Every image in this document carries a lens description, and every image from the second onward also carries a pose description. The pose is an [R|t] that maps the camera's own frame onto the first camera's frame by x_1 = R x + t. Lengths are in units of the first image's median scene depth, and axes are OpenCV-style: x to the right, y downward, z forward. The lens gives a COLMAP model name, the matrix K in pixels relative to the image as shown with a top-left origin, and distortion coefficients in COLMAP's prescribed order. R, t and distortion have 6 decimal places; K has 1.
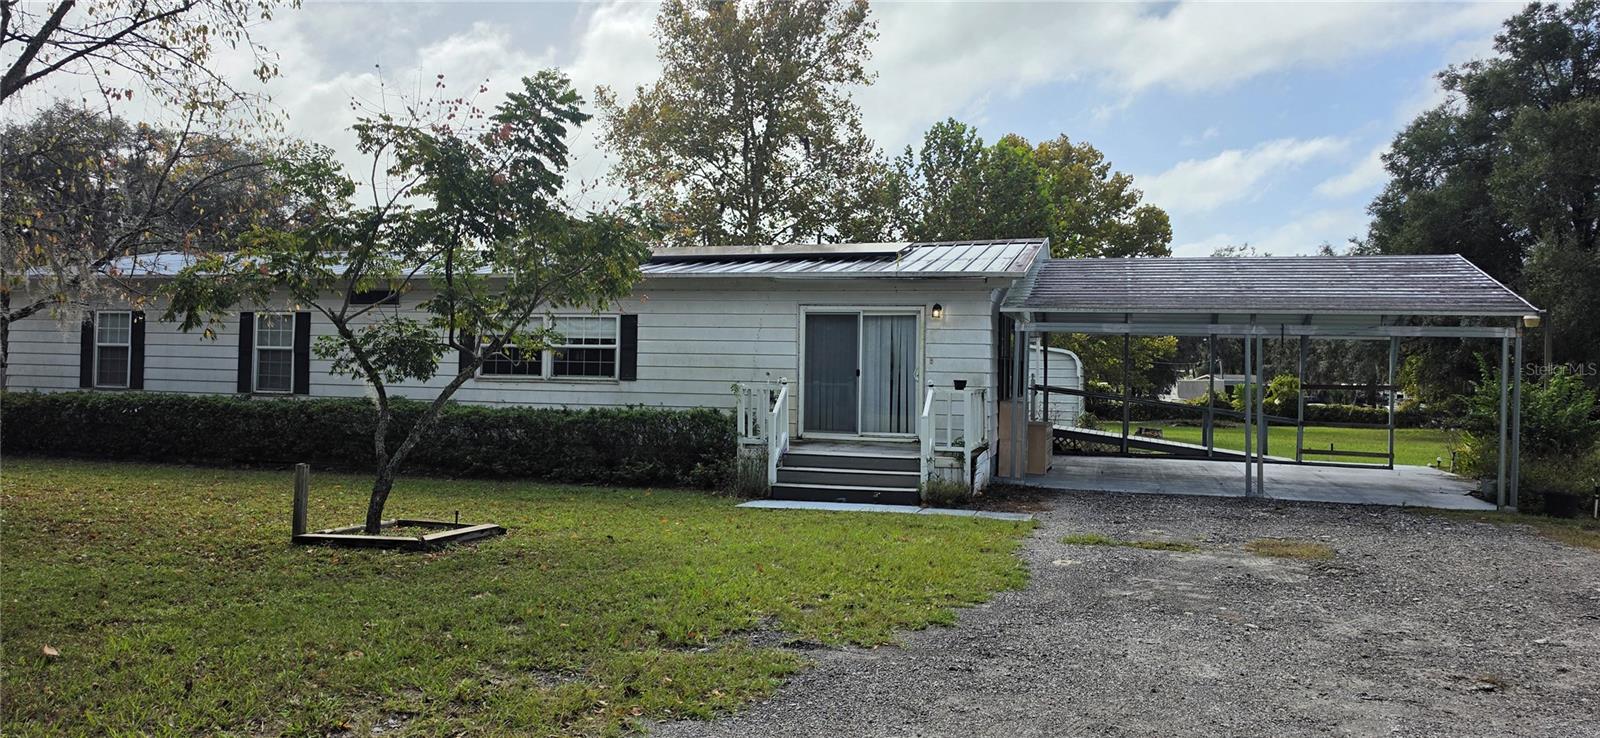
lens RADIAL K [[1045.9, 0, 800.0], [0, 1045.9, 369.0], [0, 0, 1]] dist [0.034650, -0.073832]
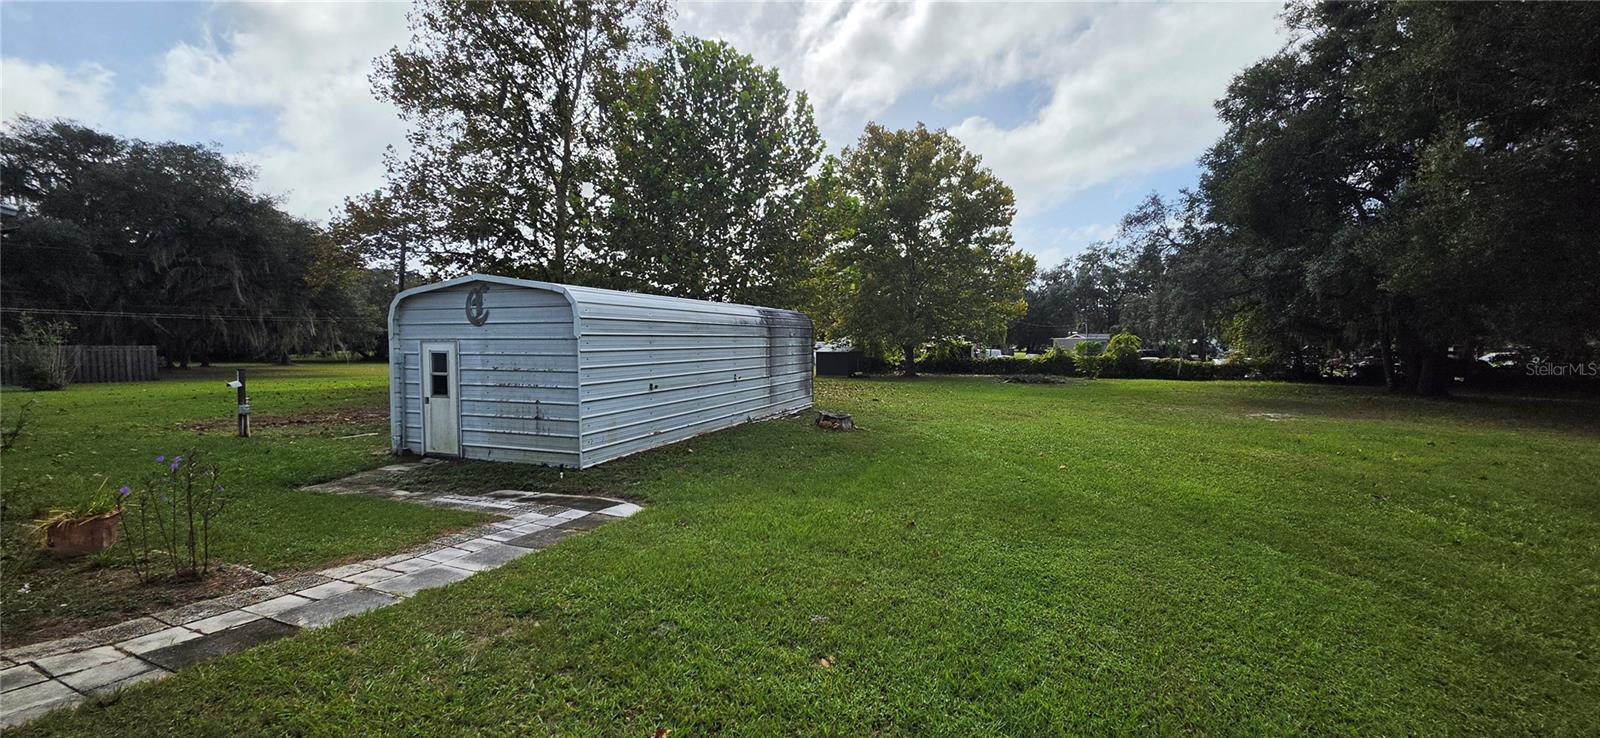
lens RADIAL K [[640.9, 0, 800.0], [0, 640.9, 369.0], [0, 0, 1]] dist [-0.000041, -0.000071]
pose [[0.997843, -0.008842, -0.065049, 0.607340], [0.012255, 0.998559, 0.052254, 0.015601], [0.064493, -0.052938, 0.996513, 1.087931]]
